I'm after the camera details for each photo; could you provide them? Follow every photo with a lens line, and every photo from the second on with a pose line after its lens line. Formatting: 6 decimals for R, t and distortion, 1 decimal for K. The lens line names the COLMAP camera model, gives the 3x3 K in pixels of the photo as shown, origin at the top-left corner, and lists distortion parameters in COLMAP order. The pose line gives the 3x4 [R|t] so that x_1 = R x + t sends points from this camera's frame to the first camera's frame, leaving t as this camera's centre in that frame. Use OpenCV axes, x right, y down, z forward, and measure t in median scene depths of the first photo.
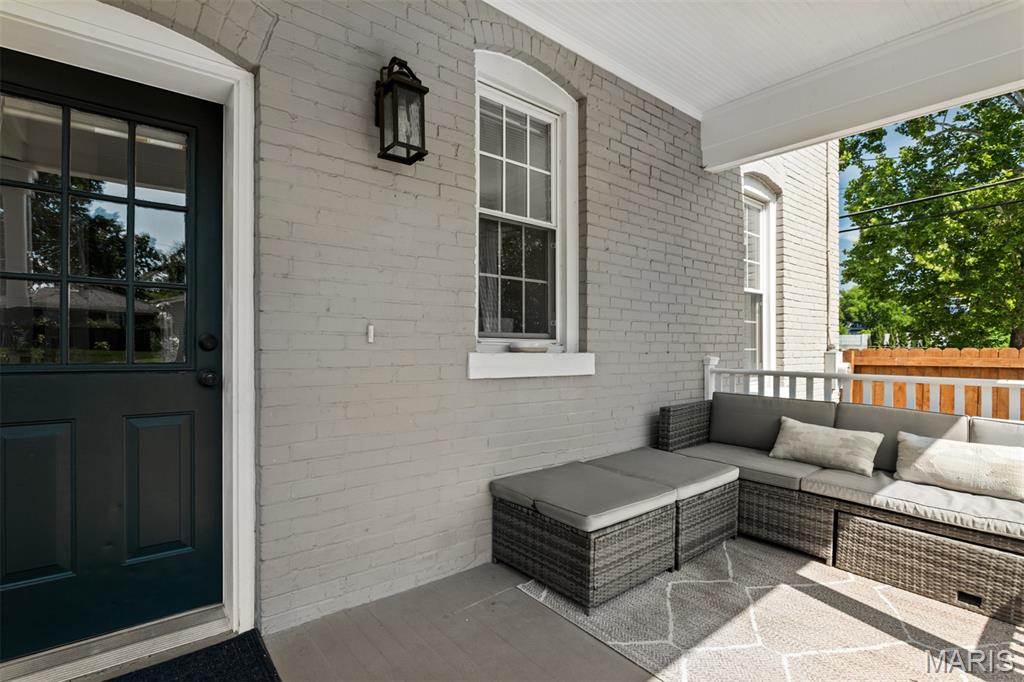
lens RADIAL K [[527.1, 0, 512.0], [0, 527.1, 341.0], [0, 0, 1]] dist [-0.001574, -0.000853]
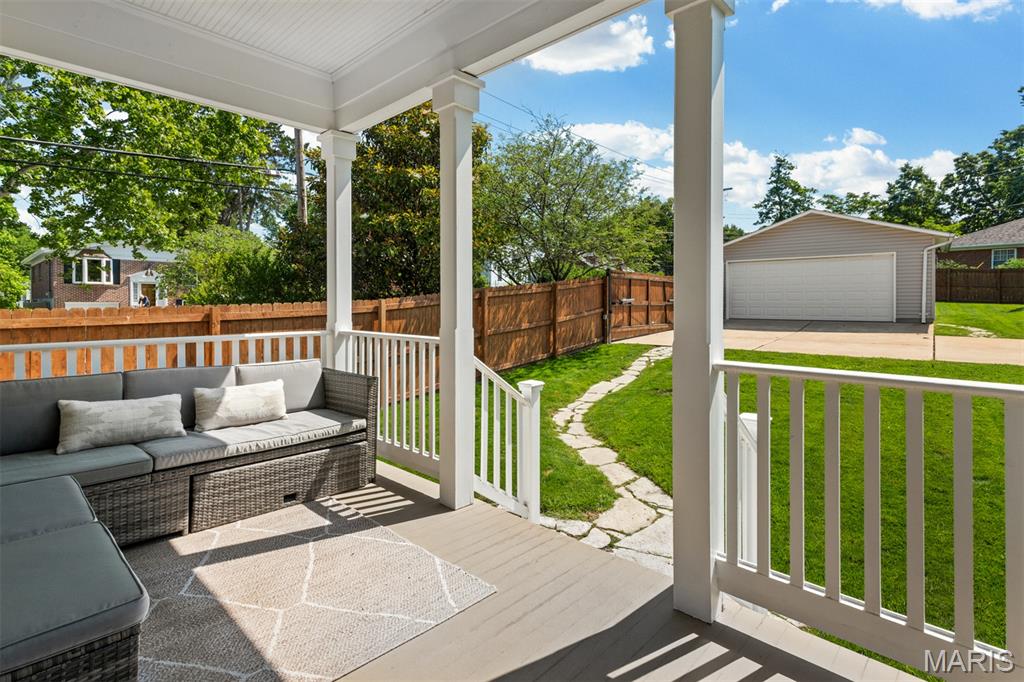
lens RADIAL K [[501.4, 0, 511.6], [0, 501.4, 300.7], [0, 0, 1]] dist [0.002750, 0.000078]
pose [[-0.141836, -0.003210, 0.989885, -0.409119], [-0.008825, 0.999959, 0.001978, -0.018155], [-0.989851, -0.008455, -0.141859, 0.532134]]
